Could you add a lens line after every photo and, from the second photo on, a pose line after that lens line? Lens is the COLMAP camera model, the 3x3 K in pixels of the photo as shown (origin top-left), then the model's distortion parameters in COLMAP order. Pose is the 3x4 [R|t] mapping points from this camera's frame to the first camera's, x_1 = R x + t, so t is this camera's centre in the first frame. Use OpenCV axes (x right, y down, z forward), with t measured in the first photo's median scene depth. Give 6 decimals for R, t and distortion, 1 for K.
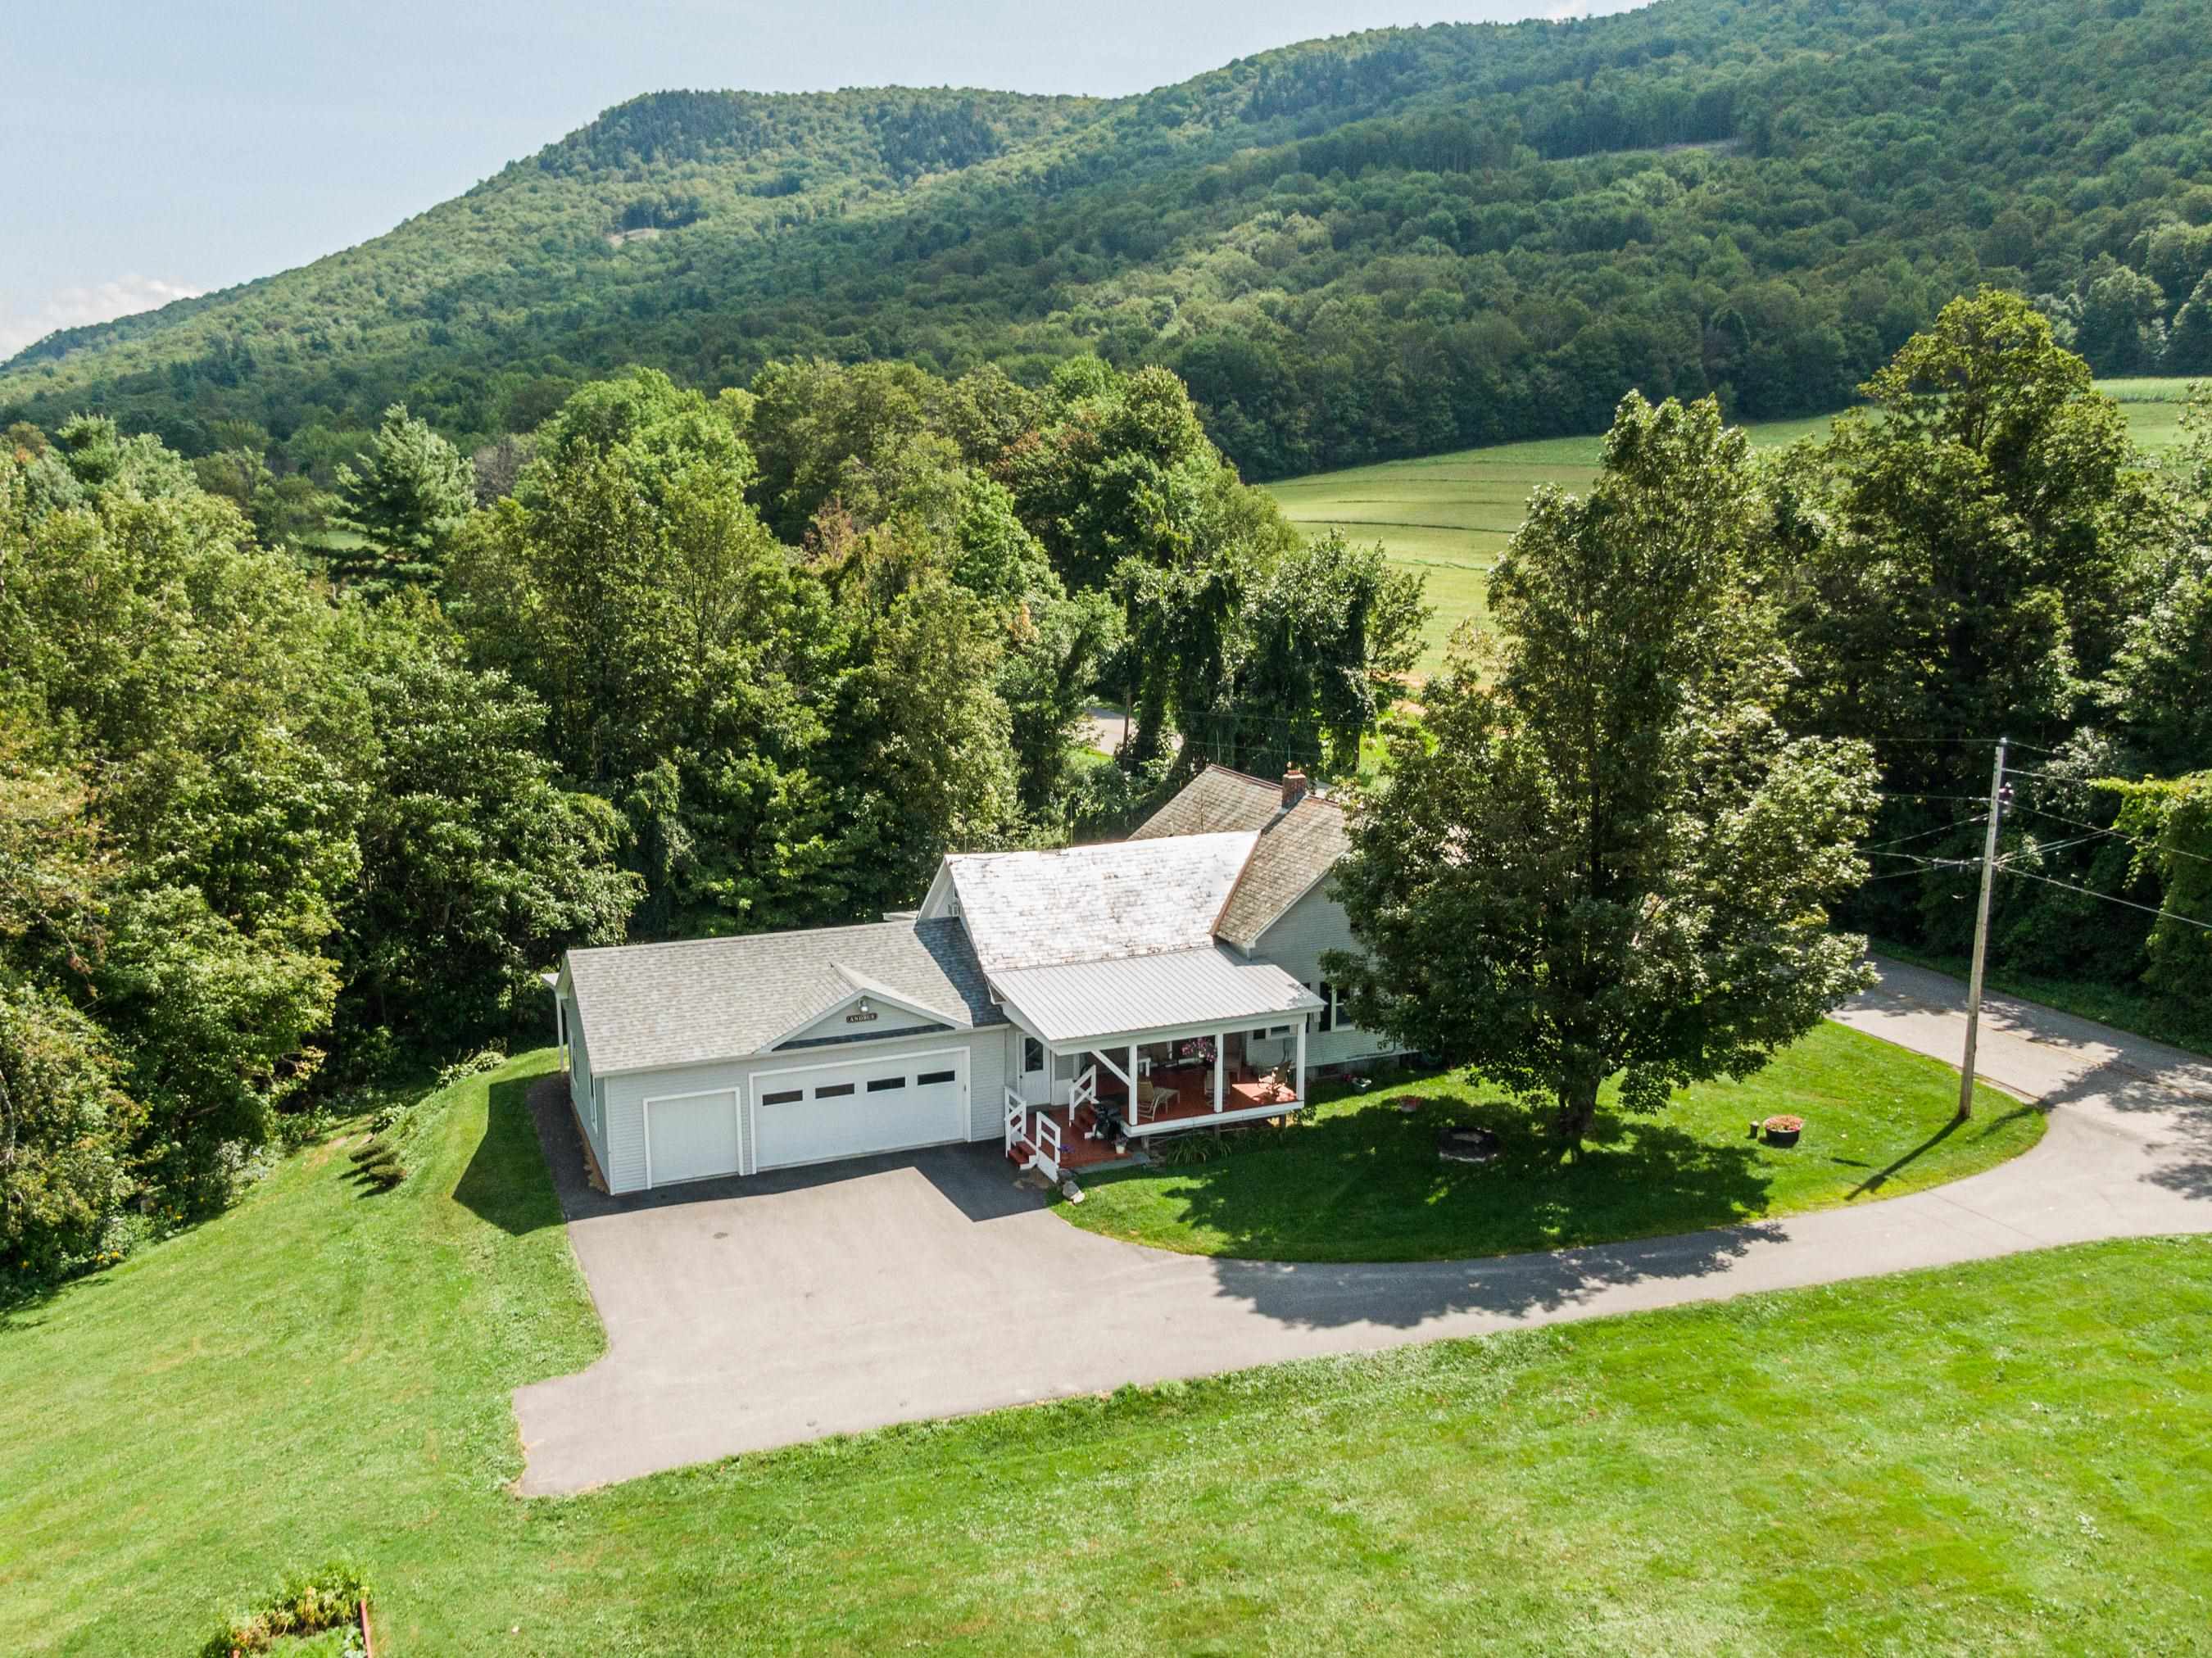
lens RADIAL K [[1750.5, 0, 1016.1], [0, 1750.5, 872.8], [0, 0, 1]] dist [0.033353, -0.047326]
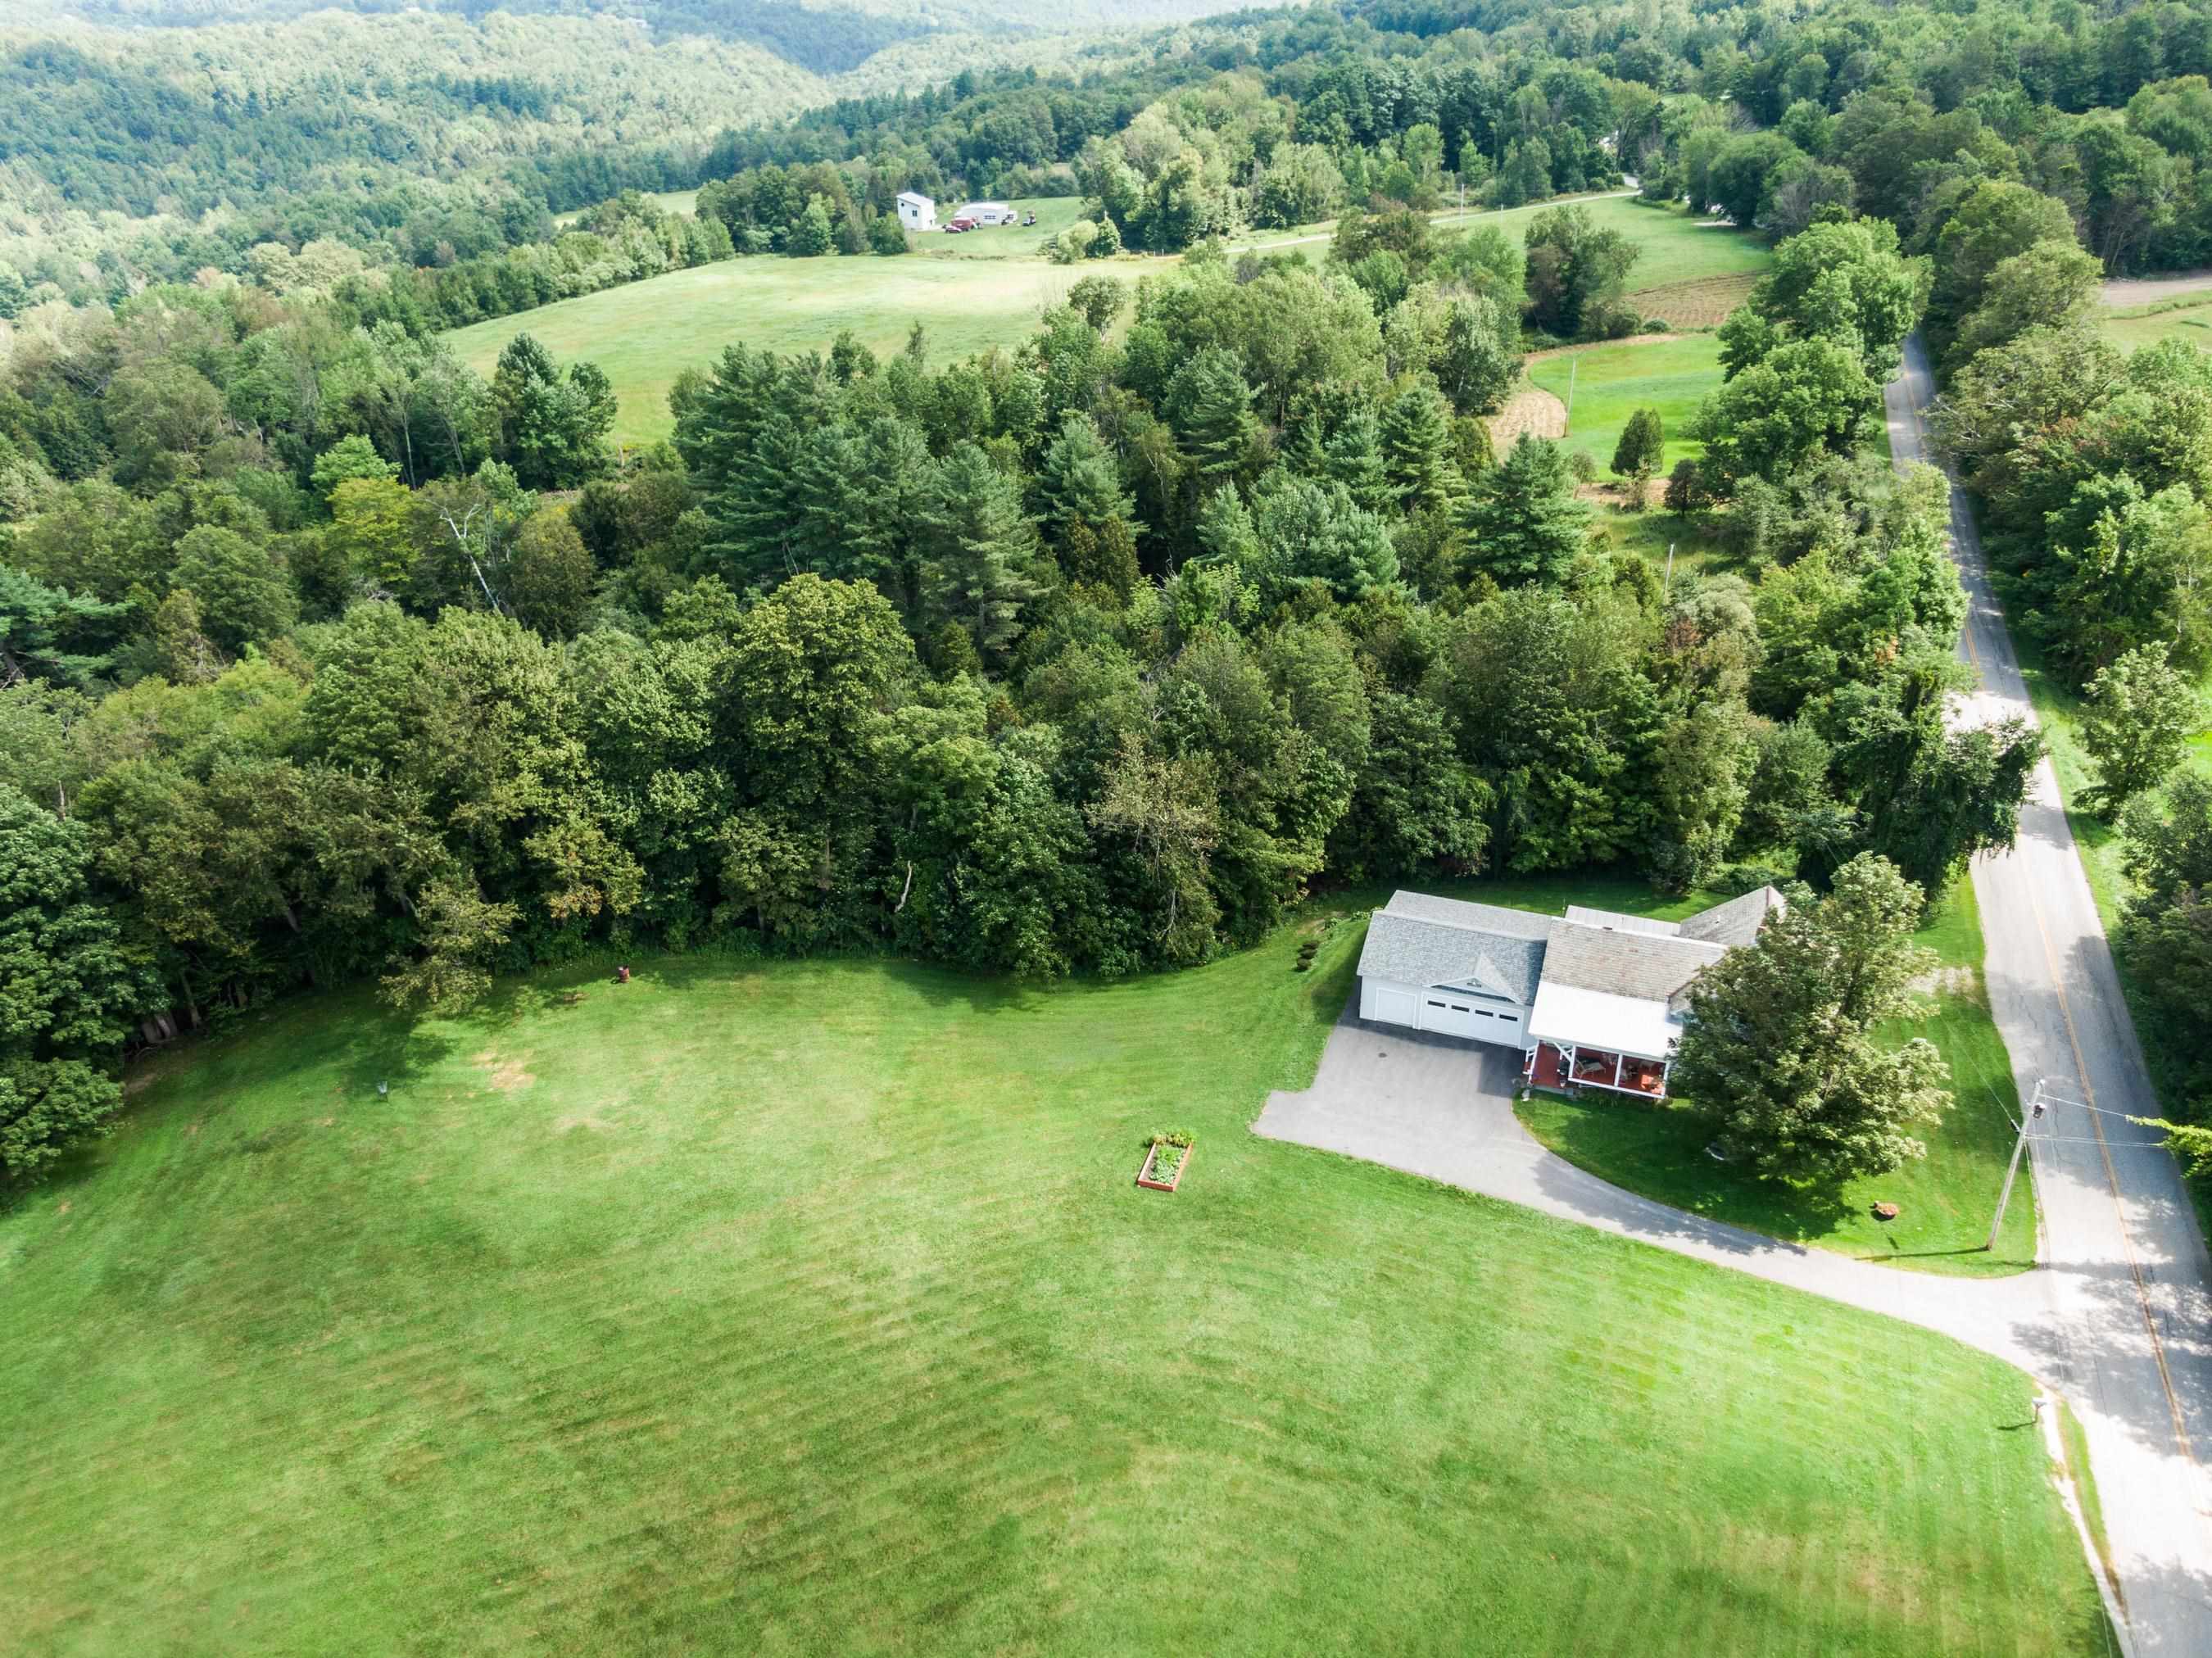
lens RADIAL K [[1517.8, 0, 1106.0], [0, 1517.8, 829.0], [0, 0, 1]] dist [0.051631, -0.060725]
pose [[0.740472, 0.301310, -0.600760, 0.580546], [-0.131736, 0.941603, 0.309887, -0.558289], [0.659050, -0.150321, 0.736924, -0.630667]]
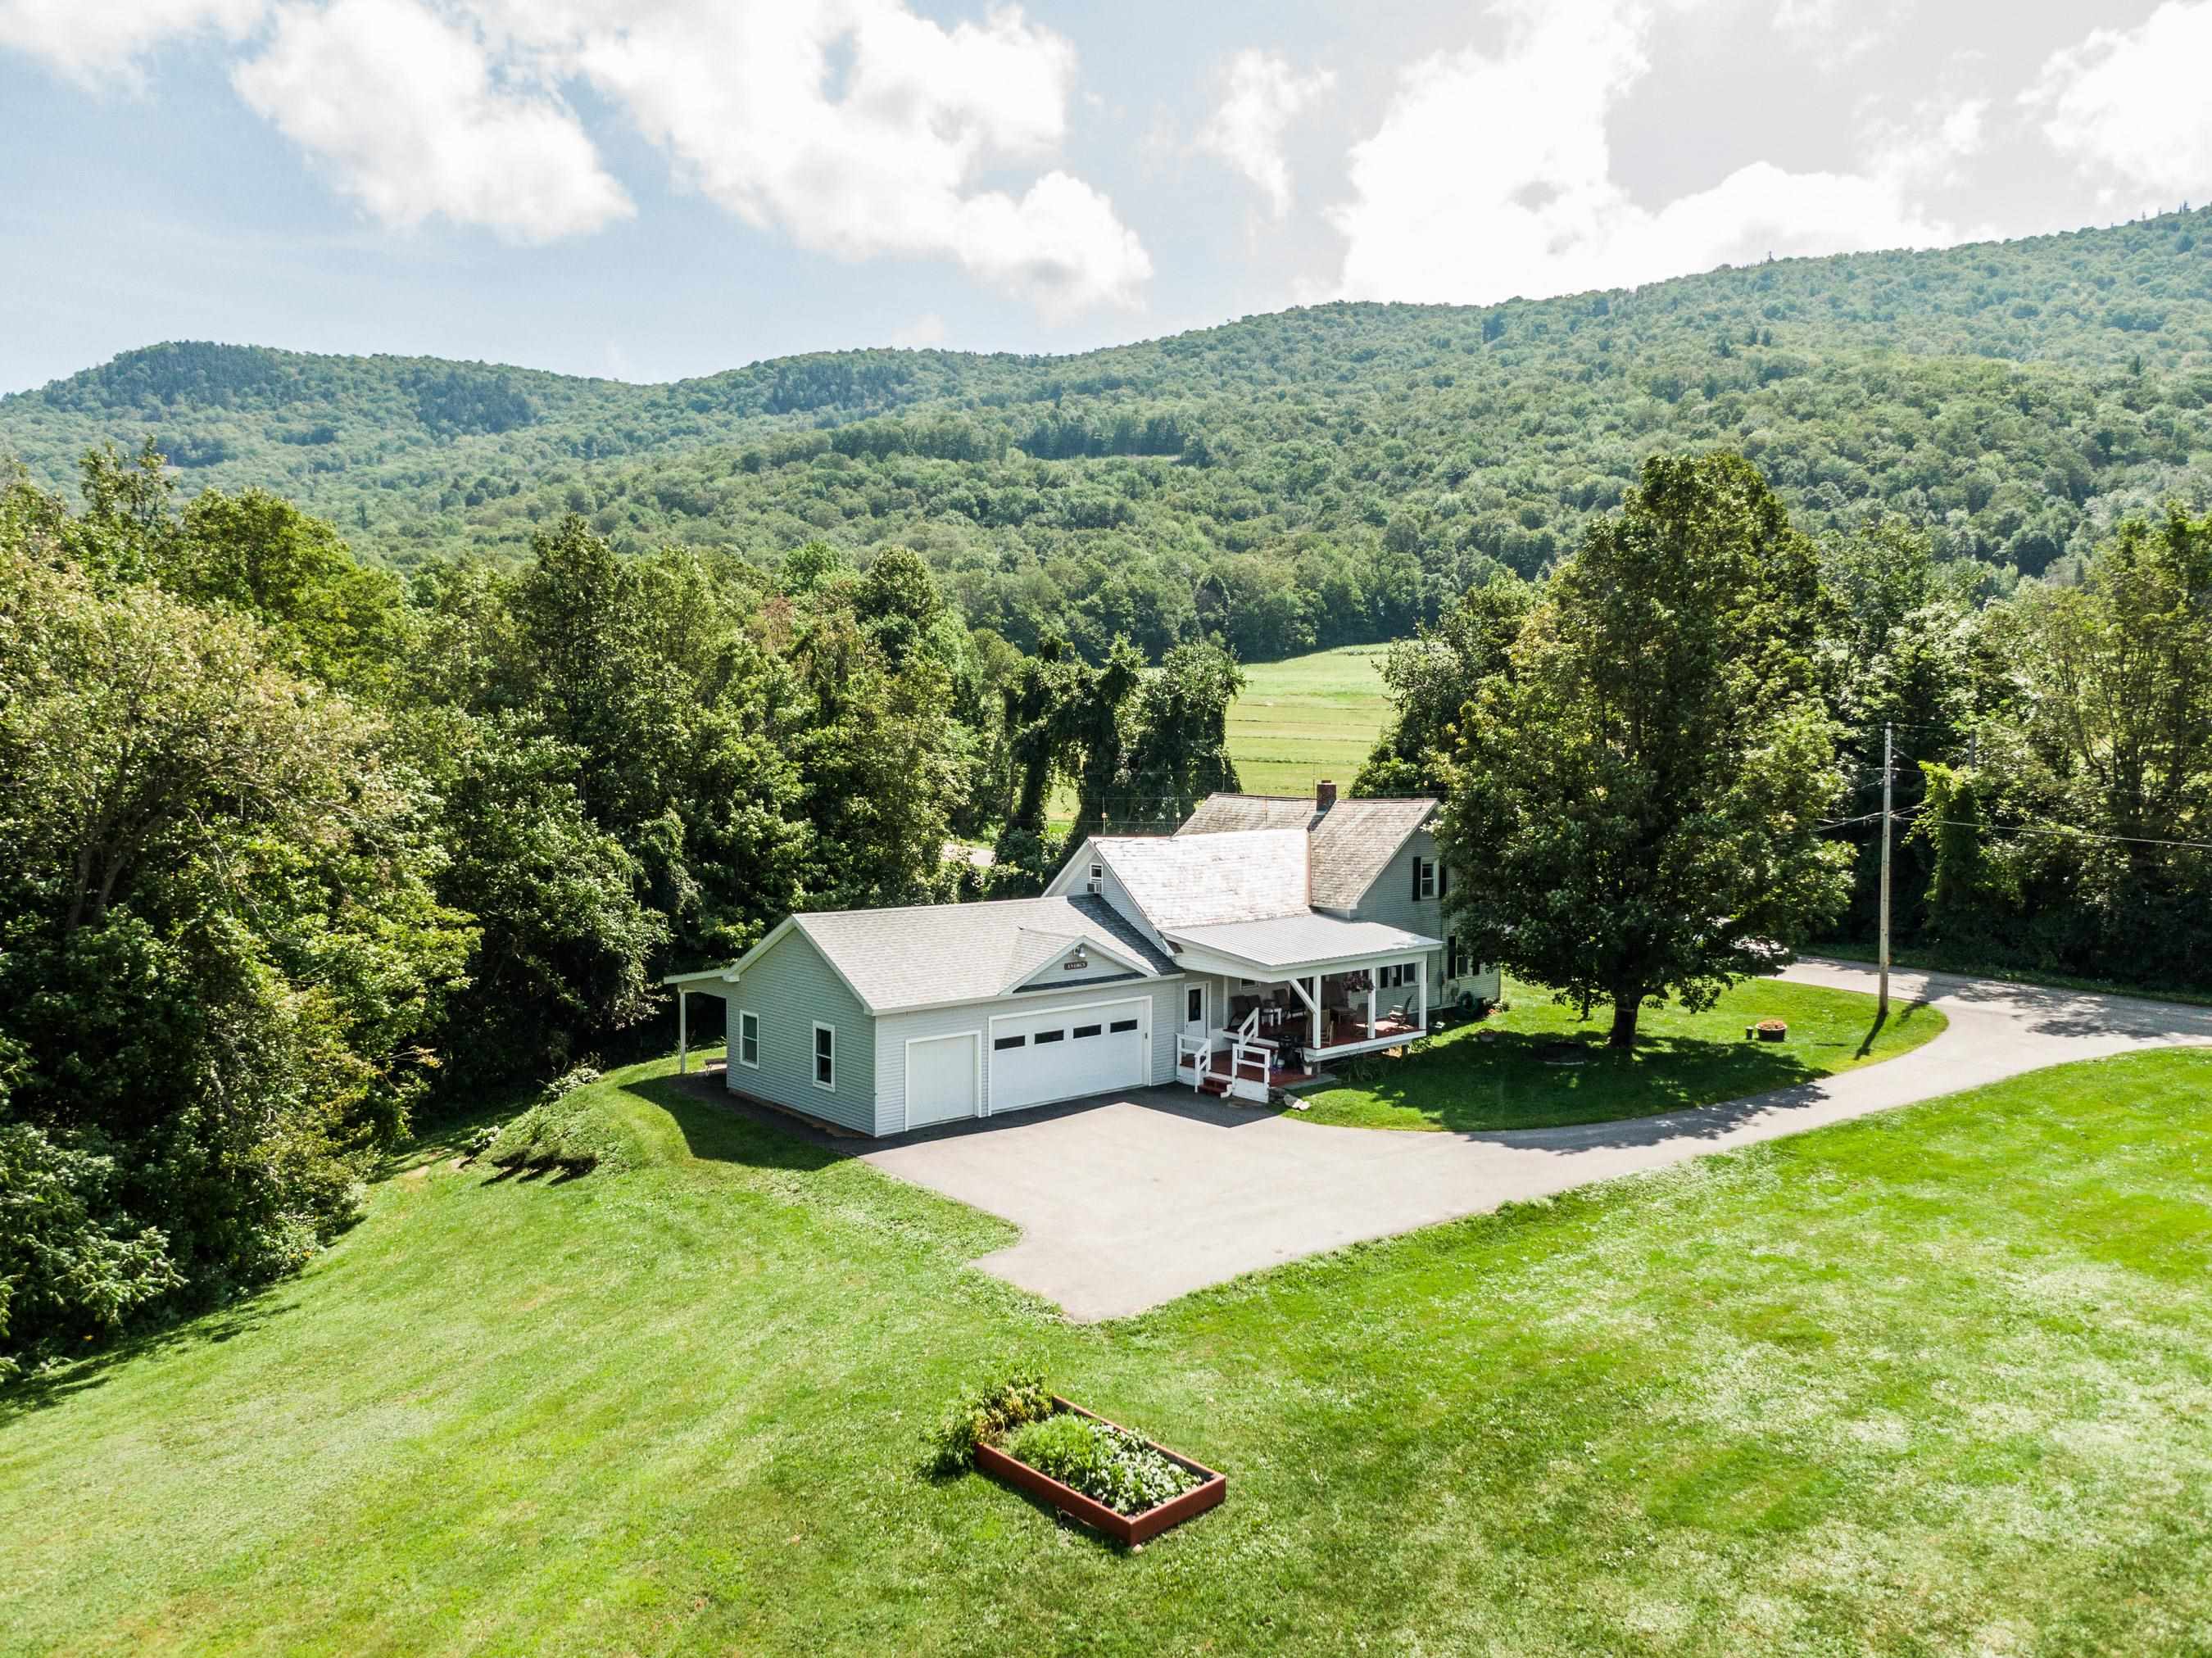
lens RADIAL K [[1588.1, 0, 1095.8], [0, 1588.1, 824.5], [0, 0, 1]] dist [0.030090, -0.050669]
pose [[0.944258, -0.003428, 0.329189, -0.339414], [0.054951, 0.987559, -0.147338, 0.120707], [-0.324588, 0.157214, 0.932698, 0.054312]]
